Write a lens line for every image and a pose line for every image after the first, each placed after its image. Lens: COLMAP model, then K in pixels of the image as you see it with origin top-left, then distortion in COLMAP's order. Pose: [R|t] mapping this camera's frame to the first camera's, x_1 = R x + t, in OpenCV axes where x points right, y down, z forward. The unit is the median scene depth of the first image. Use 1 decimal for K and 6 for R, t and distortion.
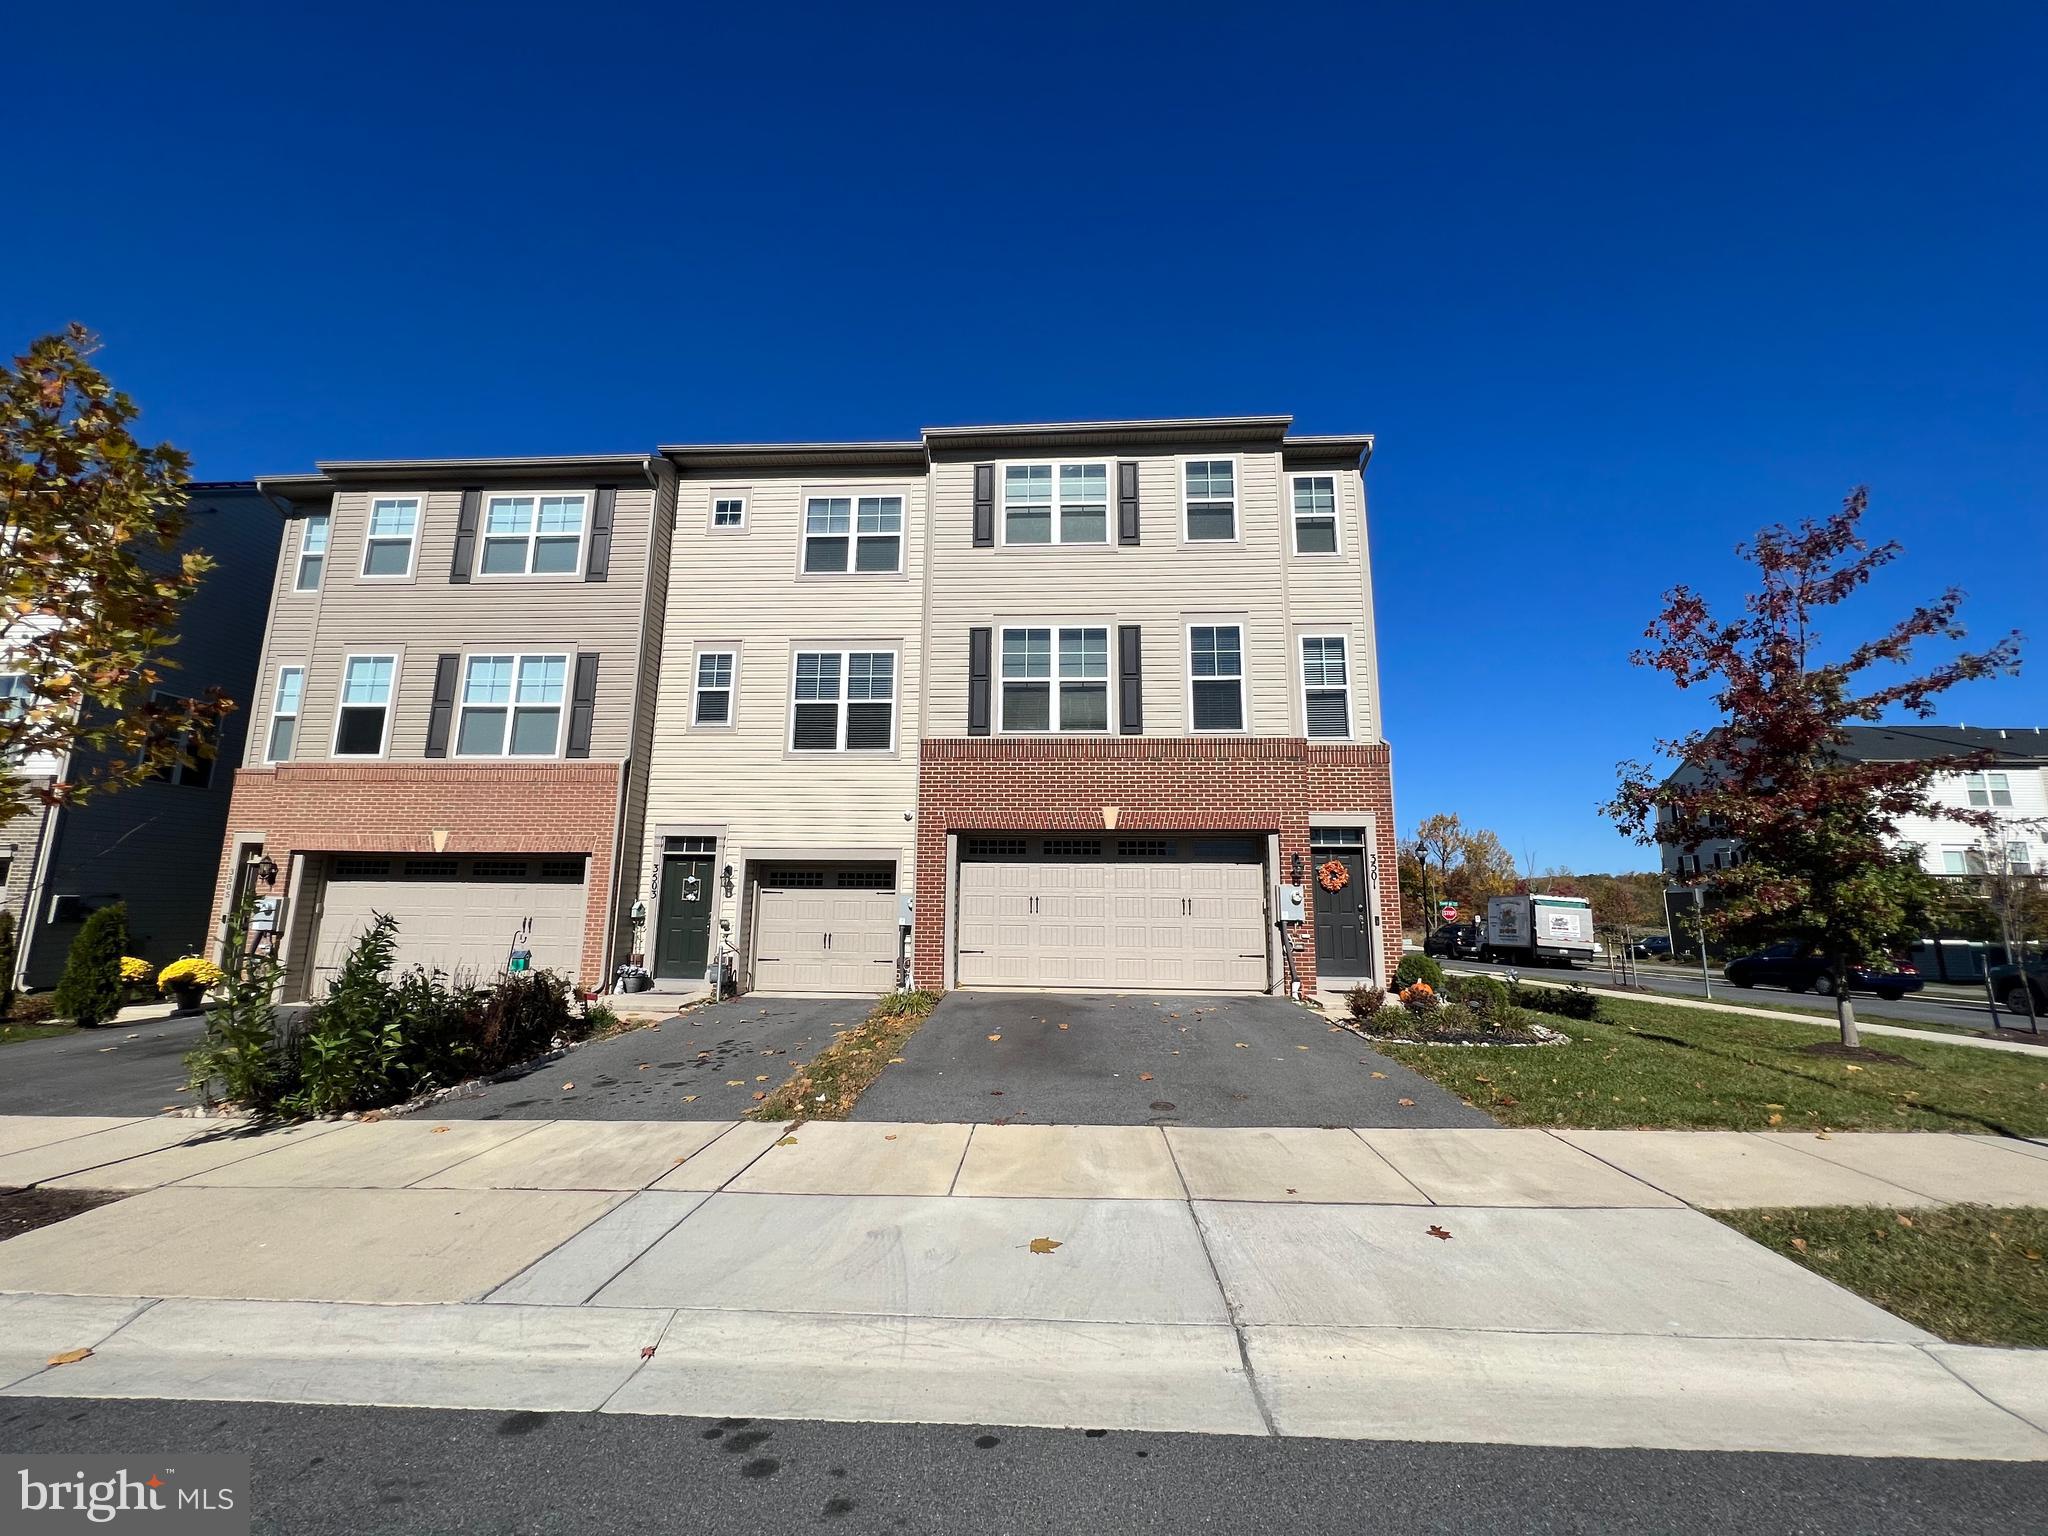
lens RADIAL K [[827.2, 0, 1026.7], [0, 827.2, 766.3], [0, 0, 1]] dist [-0.001204, -0.000232]
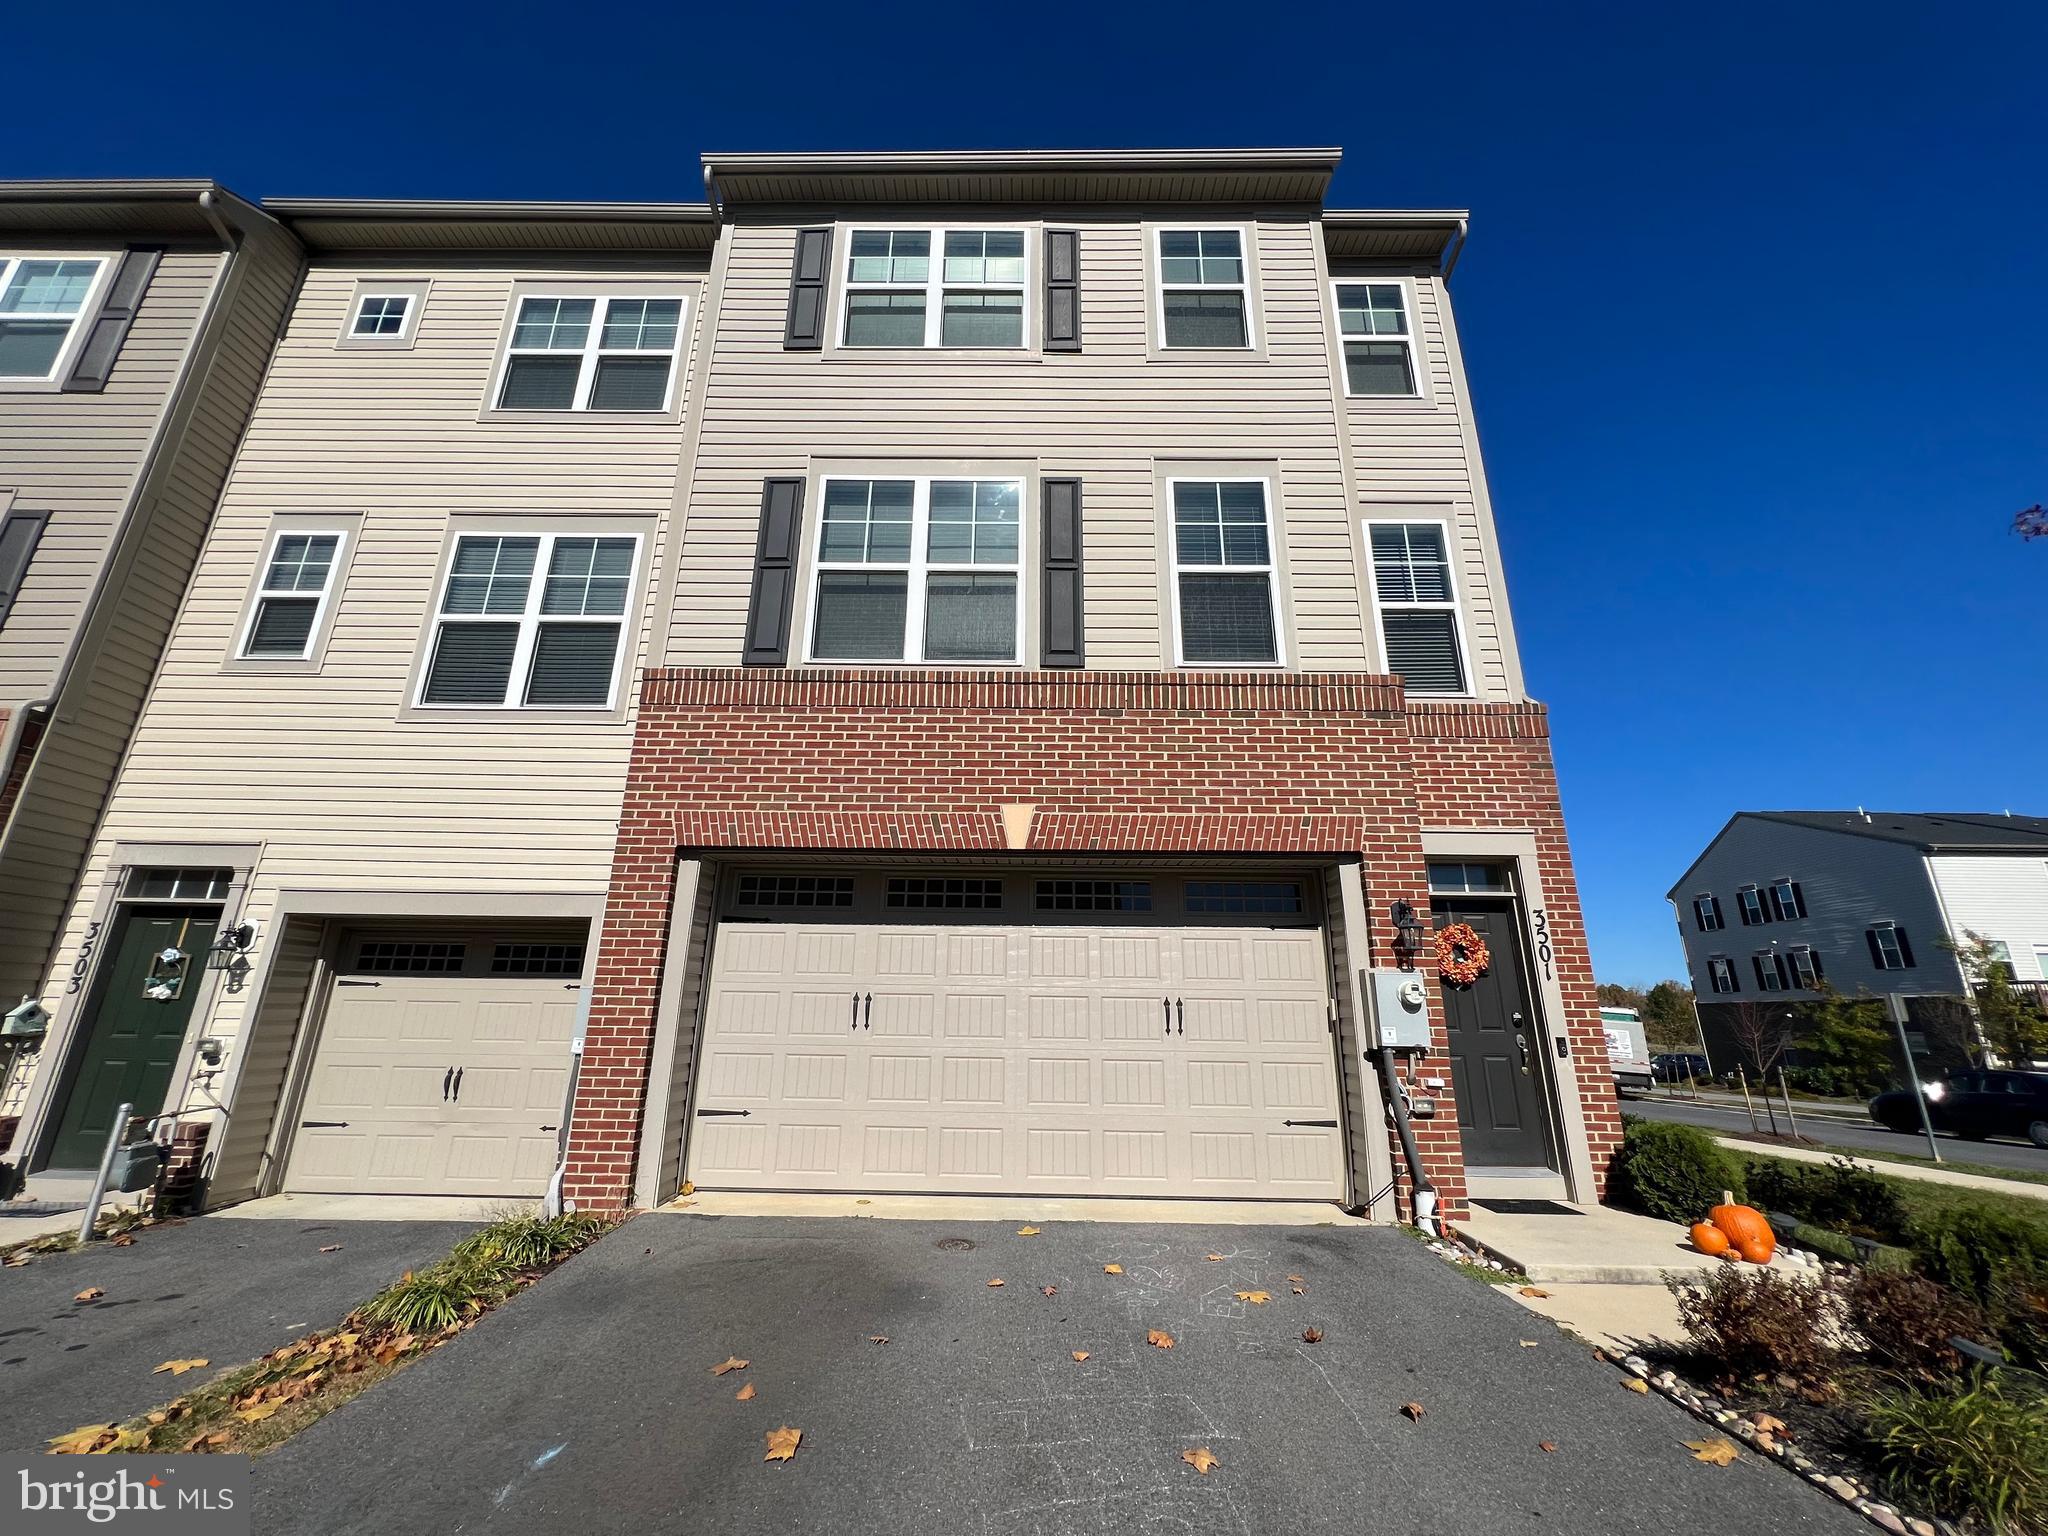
lens RADIAL K [[827.2, 0, 1022.7], [0, 827.2, 764.9], [0, 0, 1]] dist [-0.001204, -0.000232]
pose [[0.999001, 0.016372, 0.041576, 0.077720], [-0.010903, 0.991647, -0.128523, 0.082322], [-0.043333, 0.127941, 0.990835, 0.476782]]
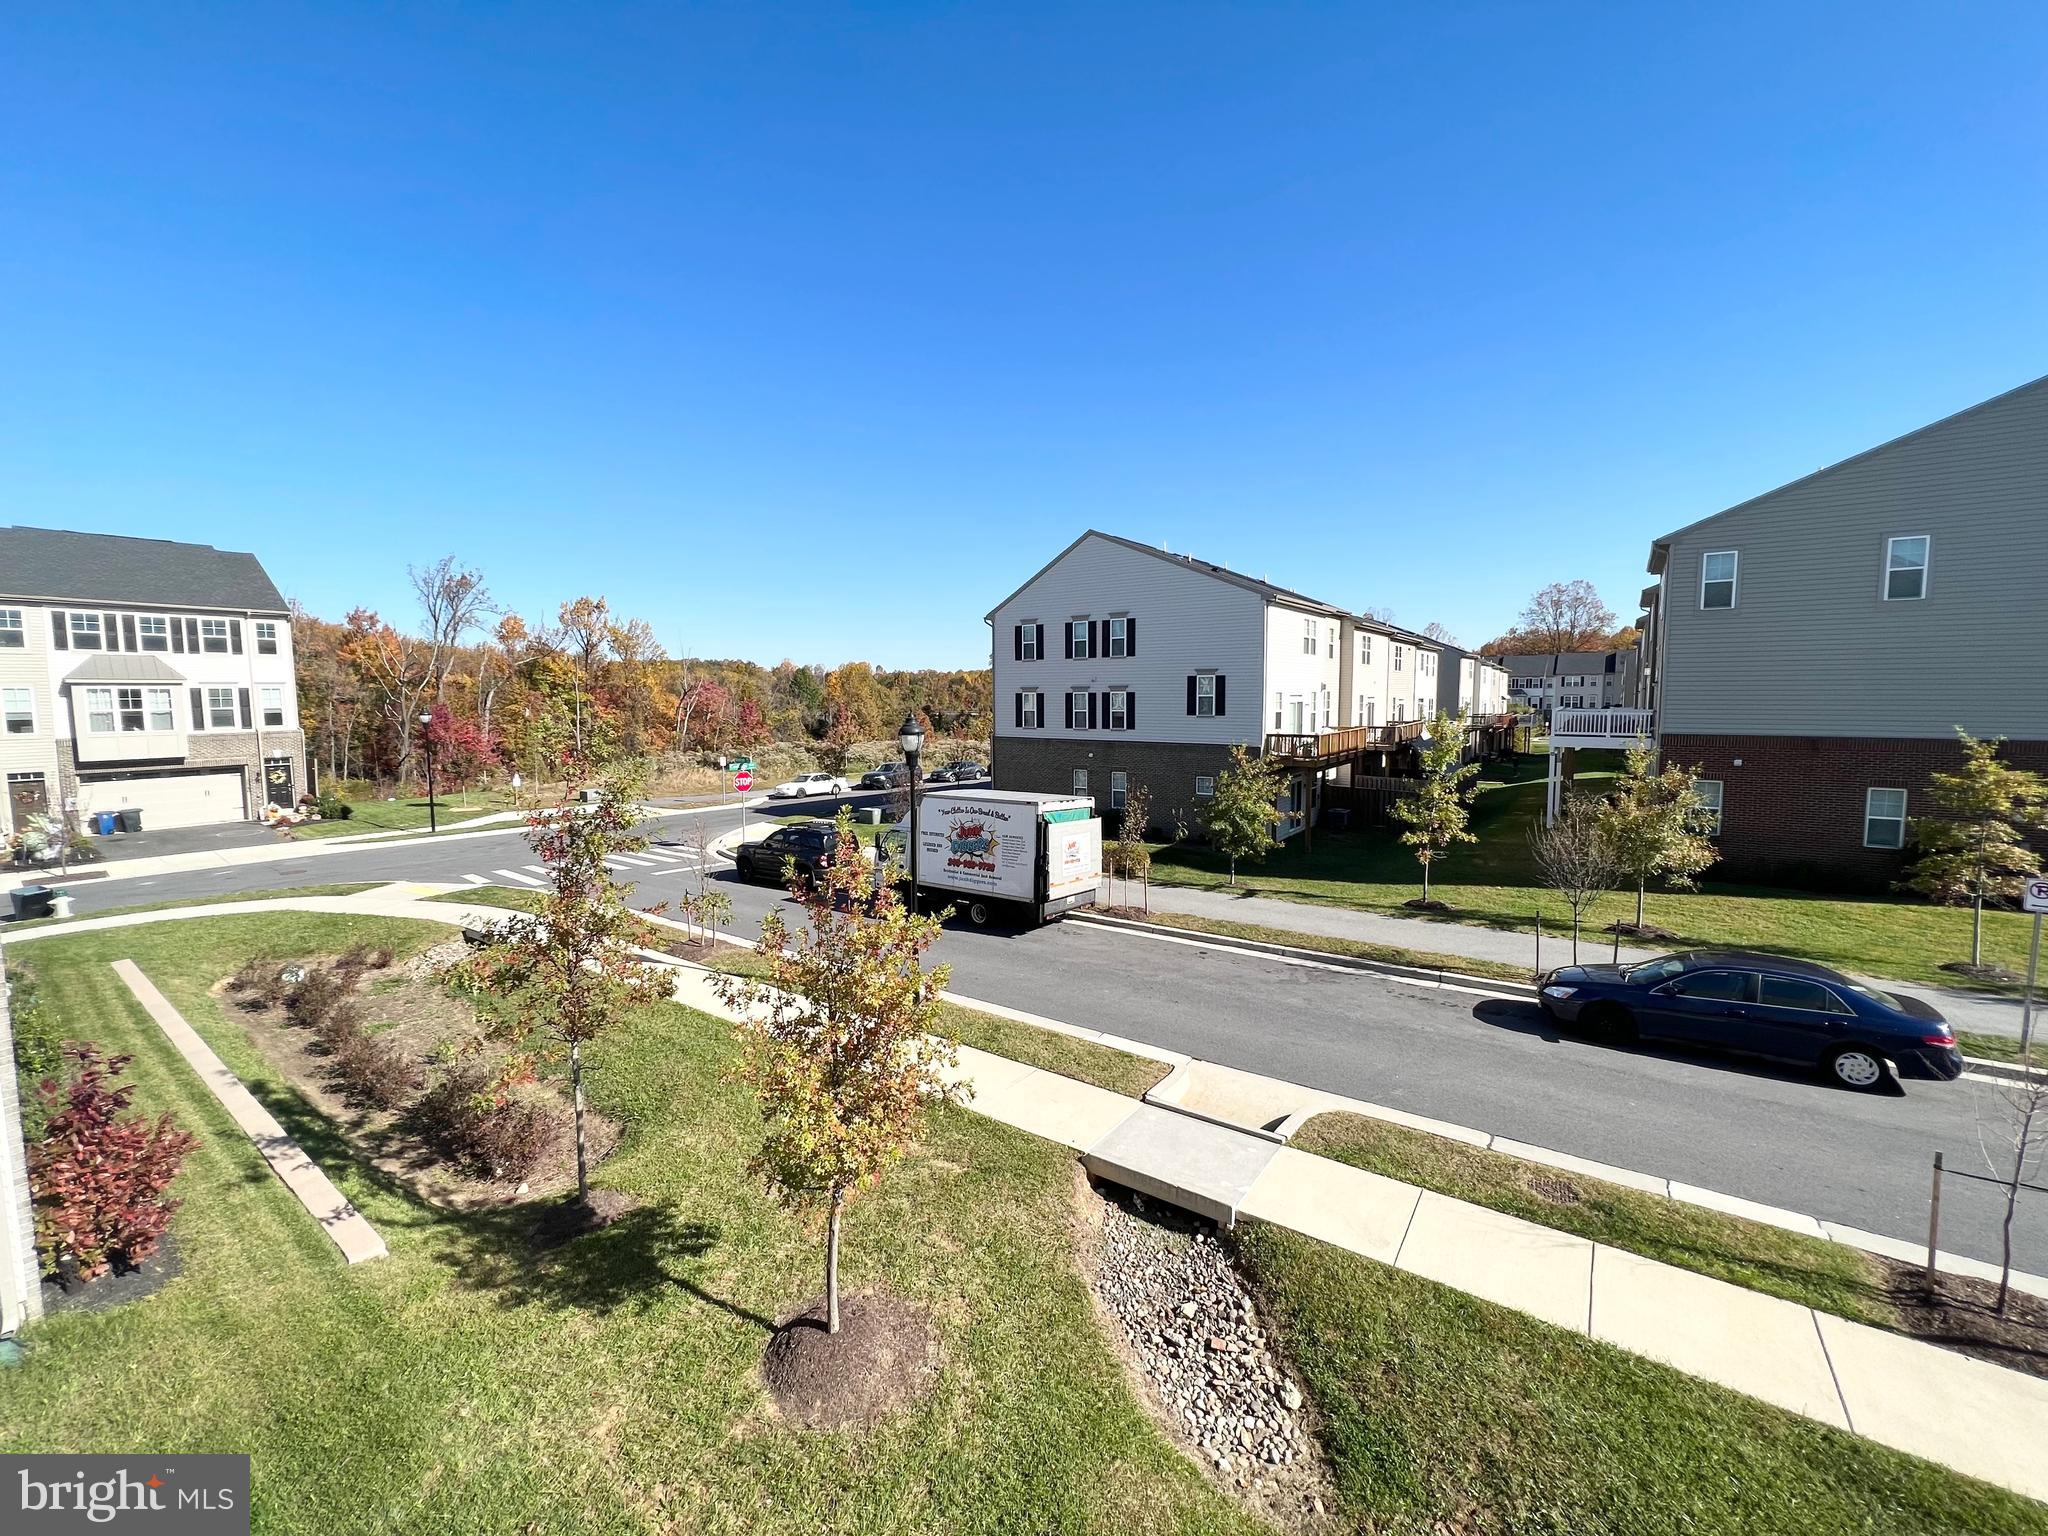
lens RADIAL K [[823.7, 0, 1013.7], [0, 823.7, 766.1], [0, 0, 1]] dist [-0.000378, -0.001387]
pose [[0.552663, -0.088591, 0.828683, 0.463279], [-0.134122, 0.971919, 0.193352, 0.090541], [-0.822542, -0.218003, 0.525261, 2.003052]]
